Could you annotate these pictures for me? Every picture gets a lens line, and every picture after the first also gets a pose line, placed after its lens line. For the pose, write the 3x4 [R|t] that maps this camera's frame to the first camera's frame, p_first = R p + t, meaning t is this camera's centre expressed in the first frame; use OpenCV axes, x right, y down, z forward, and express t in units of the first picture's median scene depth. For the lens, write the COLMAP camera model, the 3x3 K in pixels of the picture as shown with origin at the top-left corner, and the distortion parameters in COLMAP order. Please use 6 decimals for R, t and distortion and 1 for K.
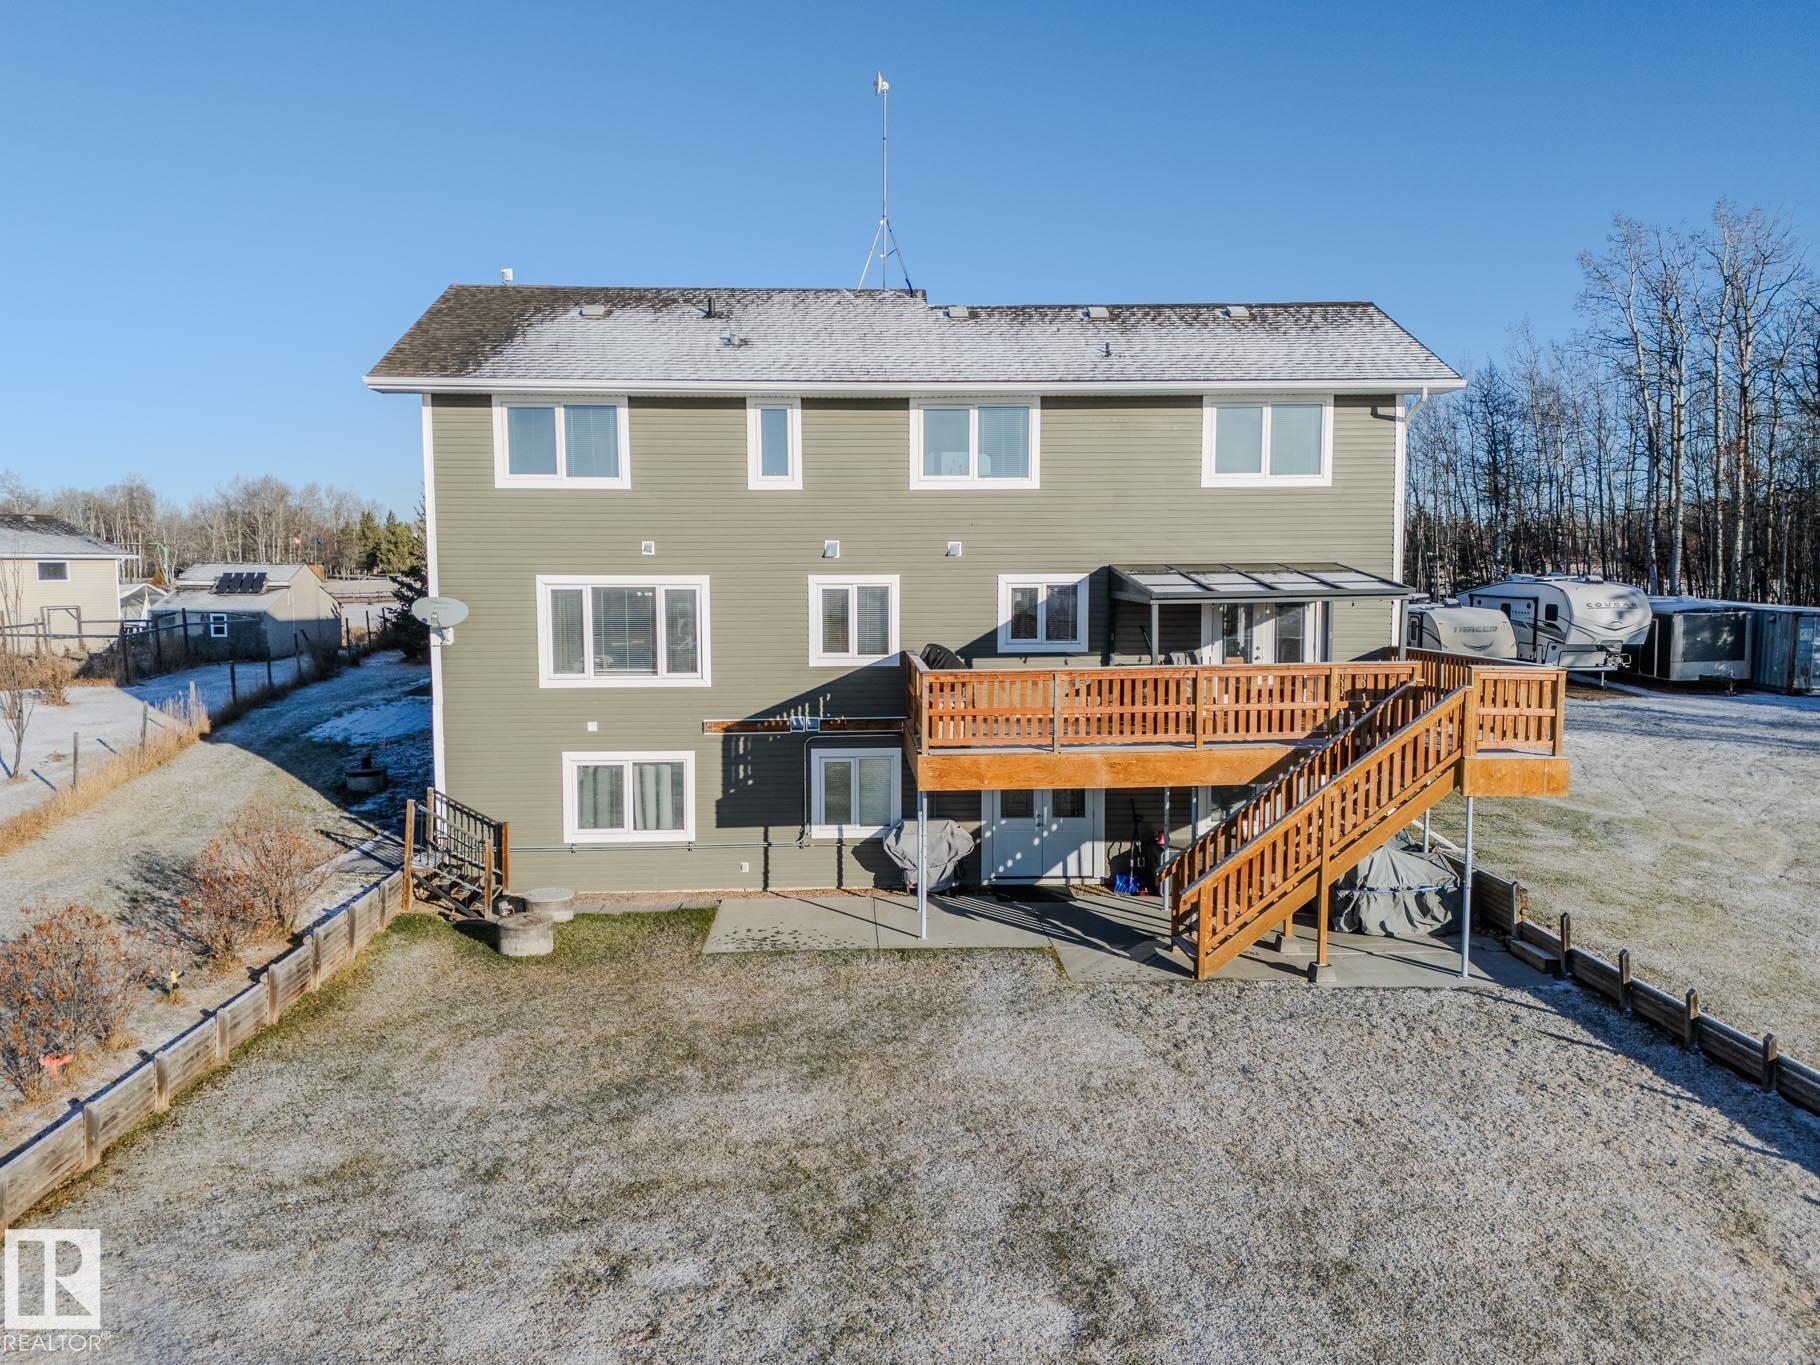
lens RADIAL K [[1328.1, 0, 895.5], [0, 1328.1, 685.6], [0, 0, 1]] dist [0.081655, -0.066466]
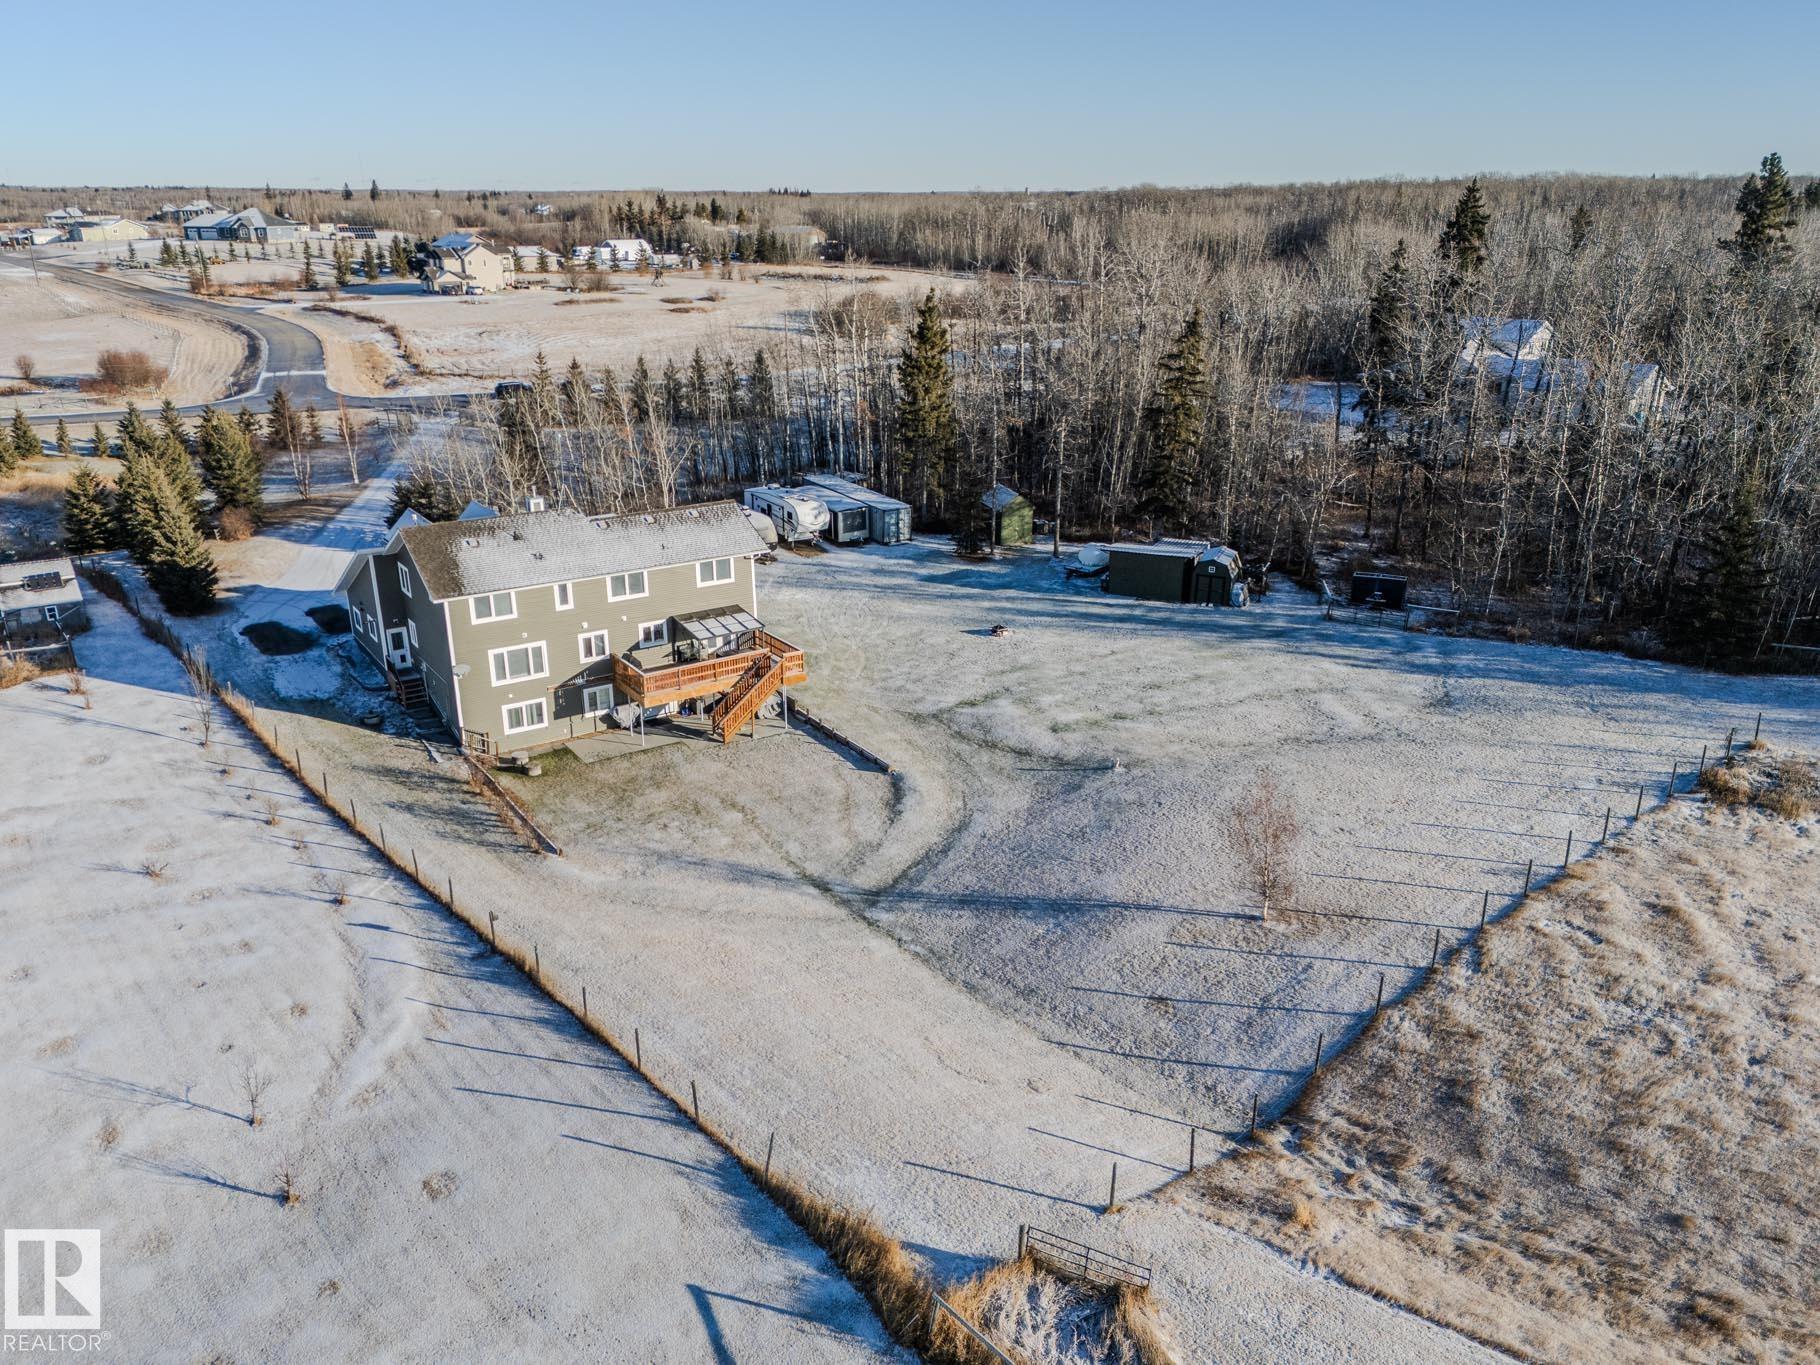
lens RADIAL K [[1326.5, 0, 912.2], [0, 1326.5, 673.8], [0, 0, 1]] dist [0.095405, -0.099537]
pose [[0.849594, -0.174347, 0.497788, -0.933639], [0.042855, 0.963485, 0.264312, -0.757321], [-0.525693, -0.203225, 0.826043, -1.890337]]
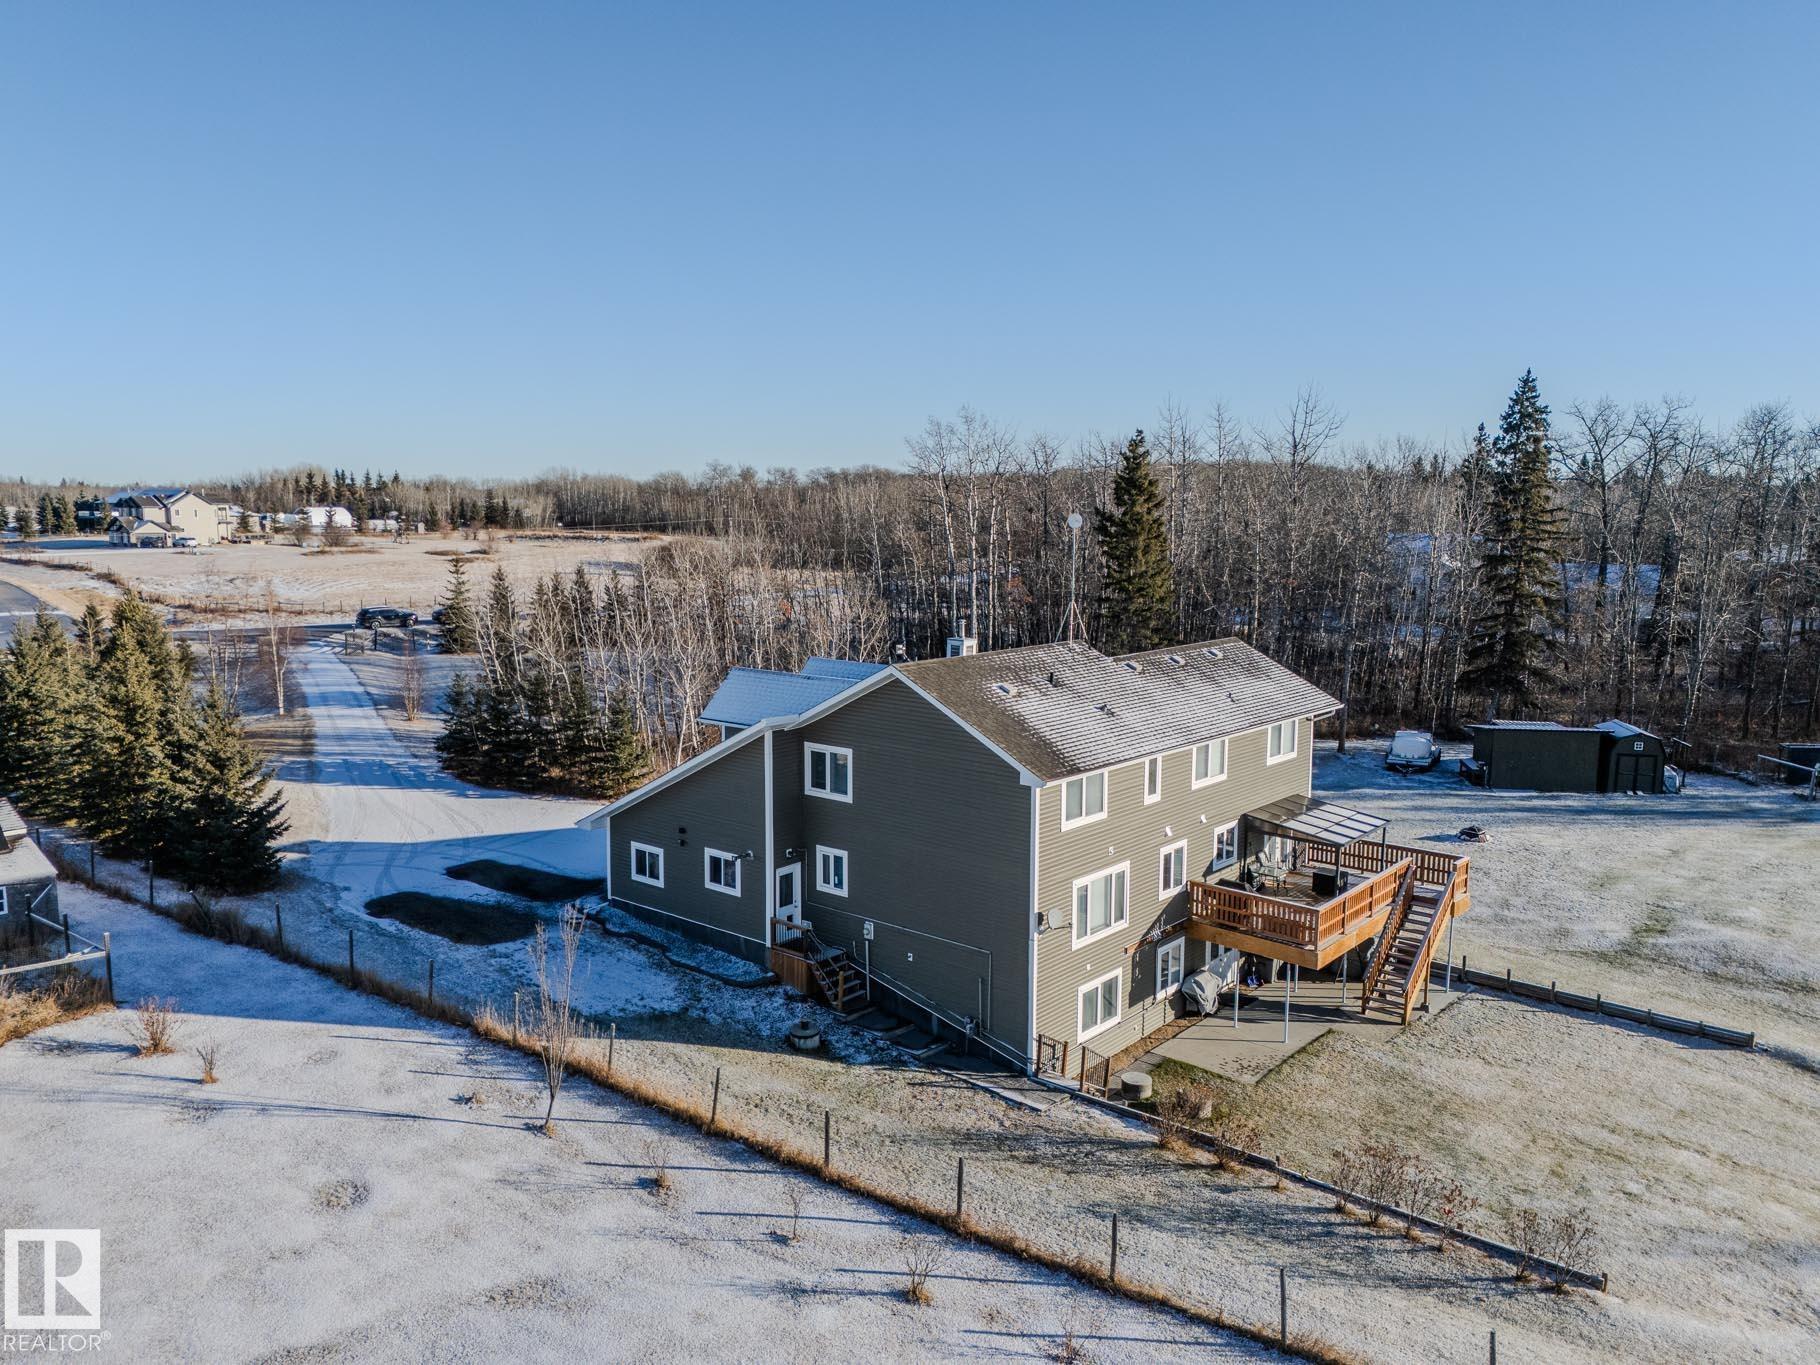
lens RADIAL K [[1326.5, 0, 912.2], [0, 1326.5, 673.8], [0, 0, 1]] dist [0.095405, -0.099537]
pose [[0.676342, -0.086397, 0.731503, -1.501220], [0.054624, 0.996246, 0.067161, -0.435881], [-0.734559, -0.005466, 0.678523, 0.076514]]
